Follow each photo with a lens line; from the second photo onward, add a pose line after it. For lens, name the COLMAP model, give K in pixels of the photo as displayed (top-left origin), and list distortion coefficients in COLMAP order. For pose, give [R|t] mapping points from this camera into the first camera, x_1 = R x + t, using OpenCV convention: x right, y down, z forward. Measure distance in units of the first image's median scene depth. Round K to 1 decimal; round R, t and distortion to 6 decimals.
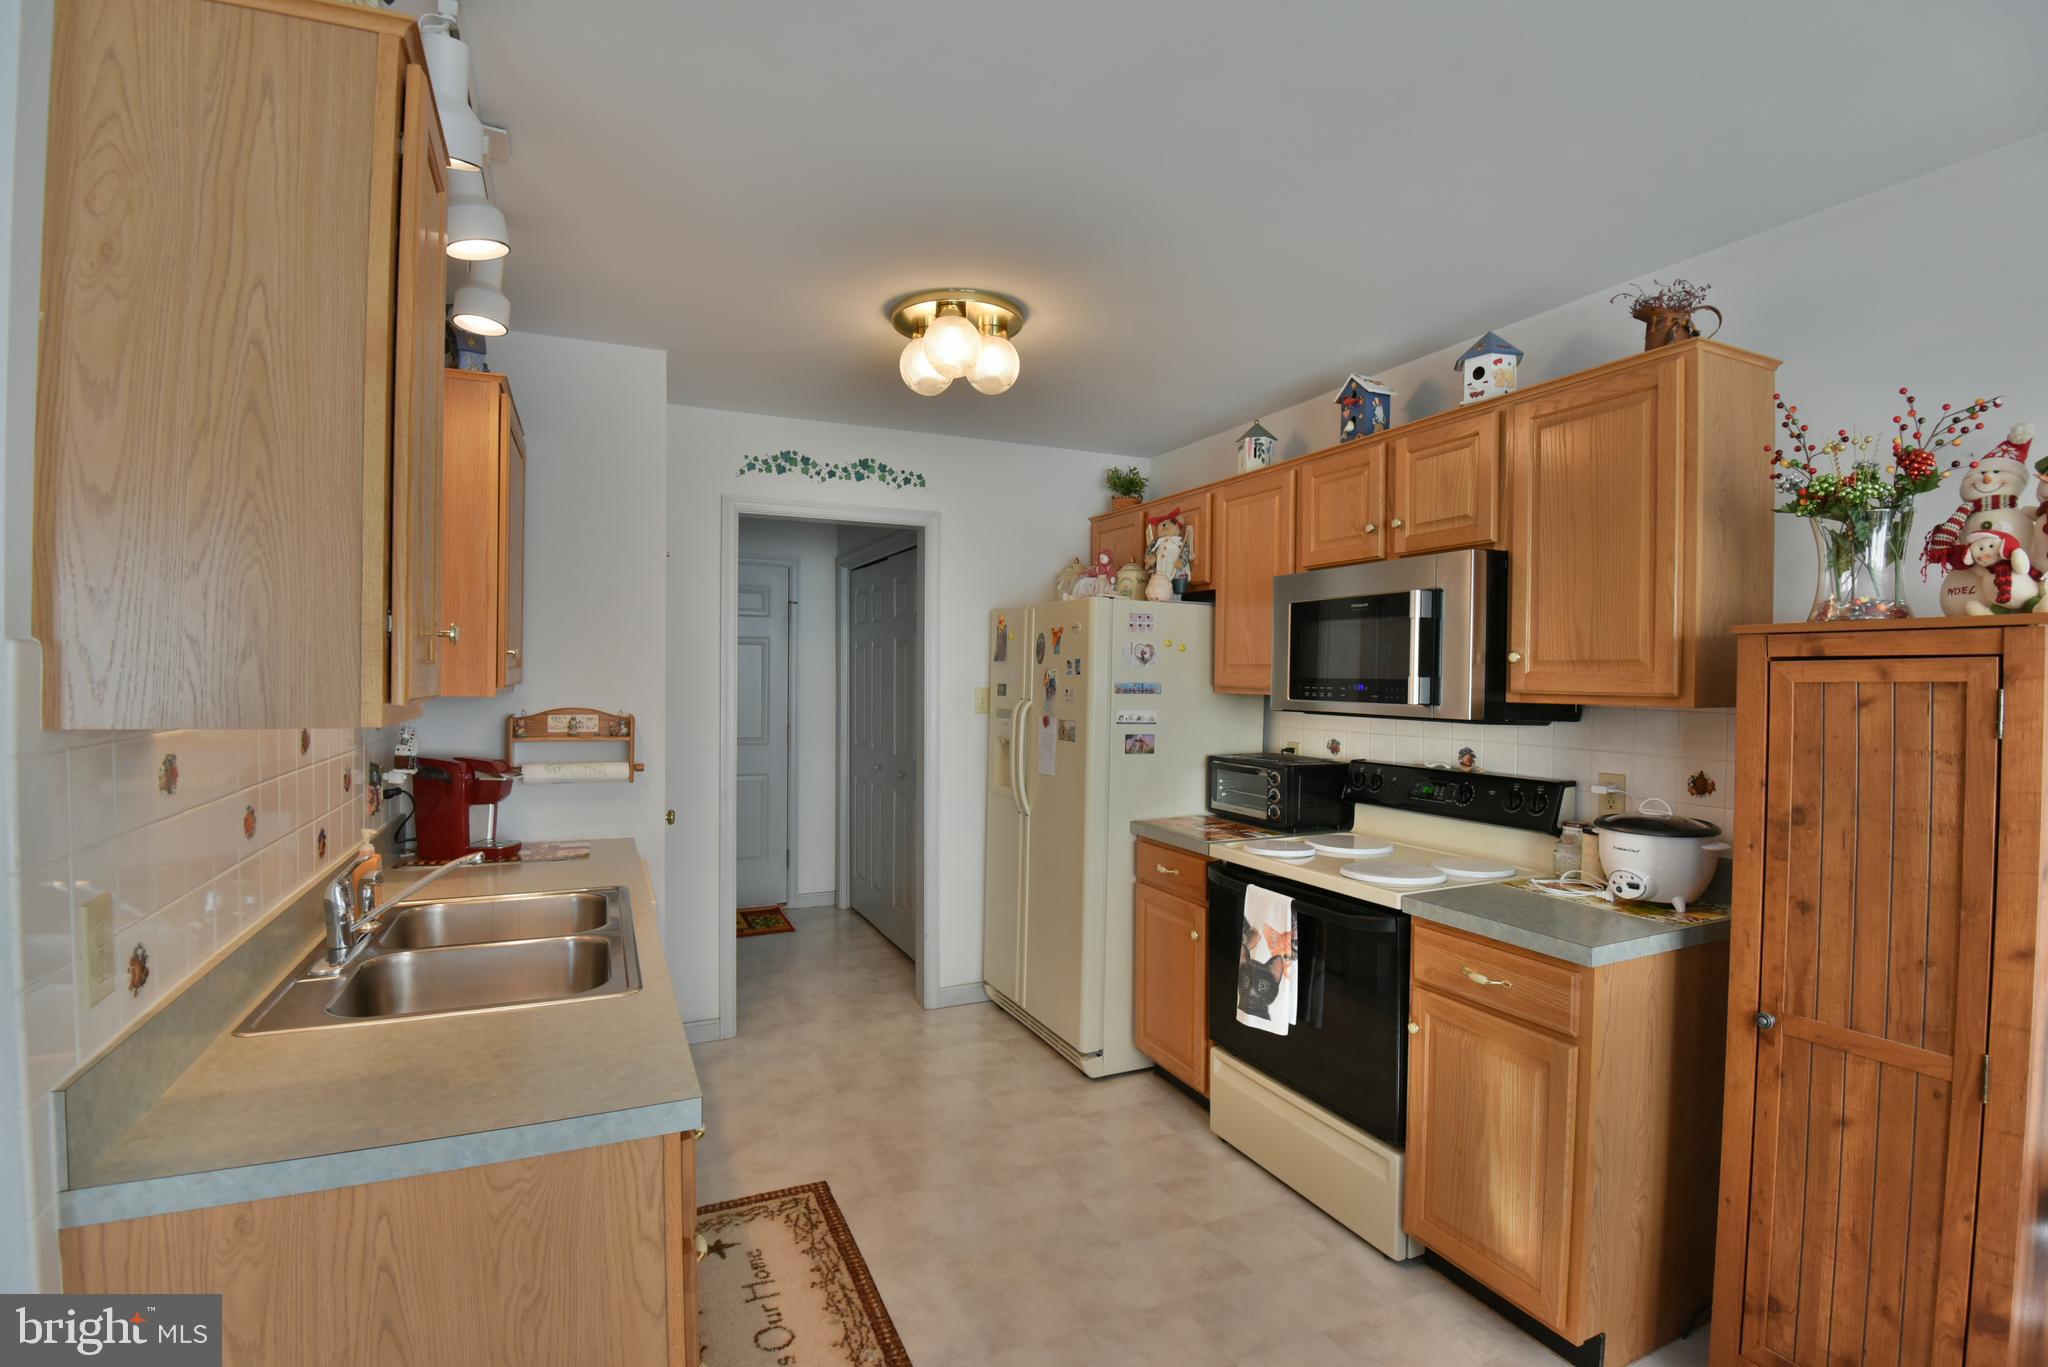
lens RADIAL K [[949.8, 0, 1025.4], [0, 949.8, 695.4], [0, 0, 1]] dist [-0.005376, -0.027306]
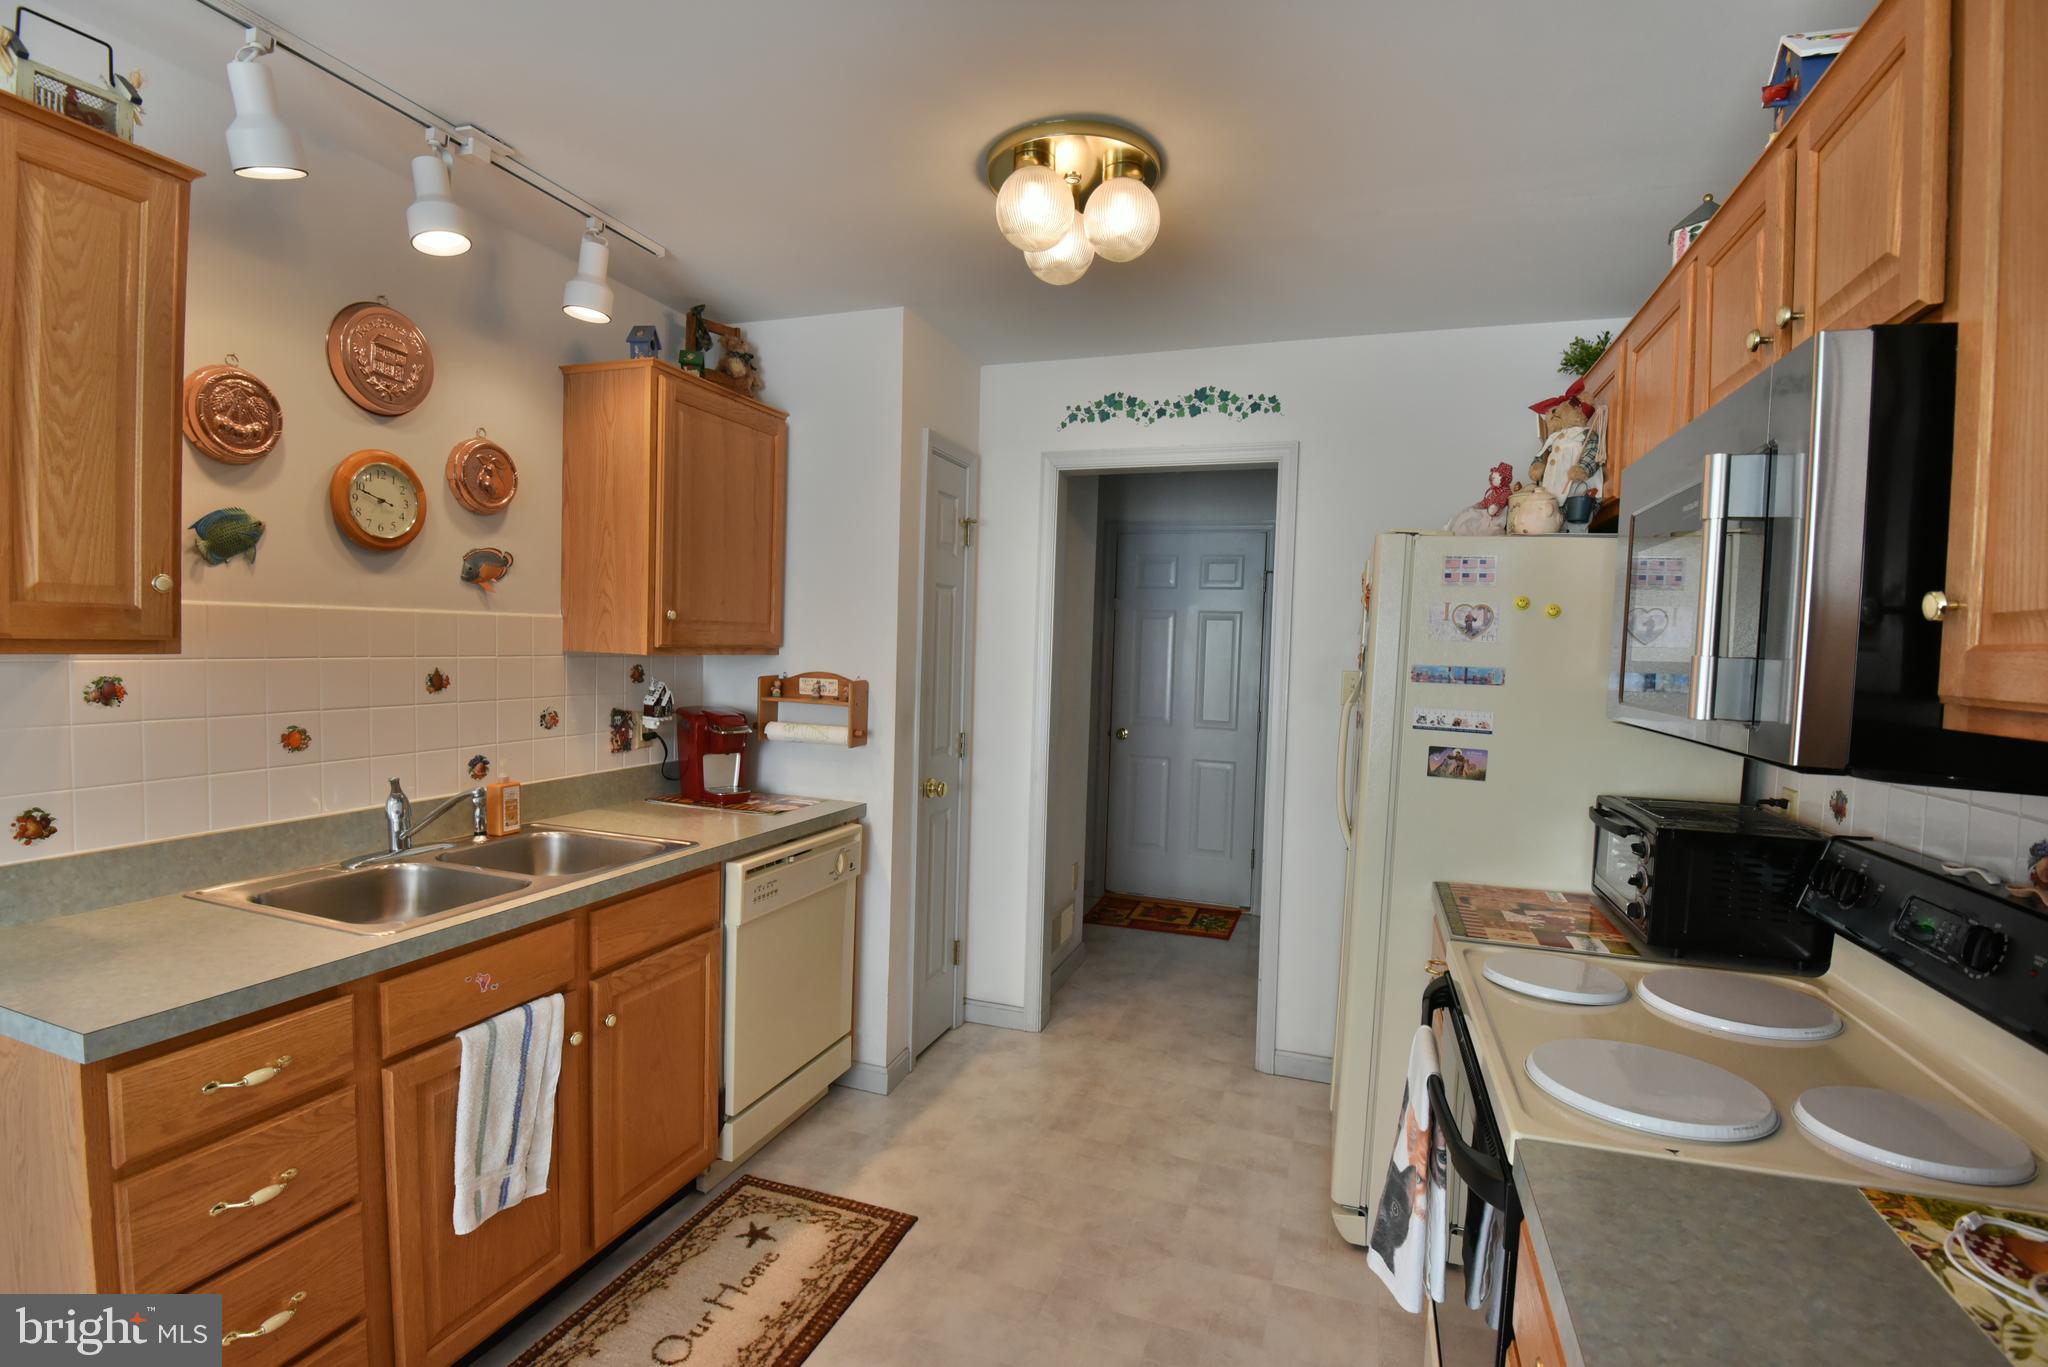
lens RADIAL K [[949.8, 0, 1025.4], [0, 949.8, 695.4], [0, 0, 1]] dist [-0.005376, -0.027306]
pose [[0.712799, 0.049923, -0.699589, 0.355635], [-0.039077, 0.998741, 0.031456, -0.002498], [0.700279, 0.004916, 0.713853, 0.346854]]
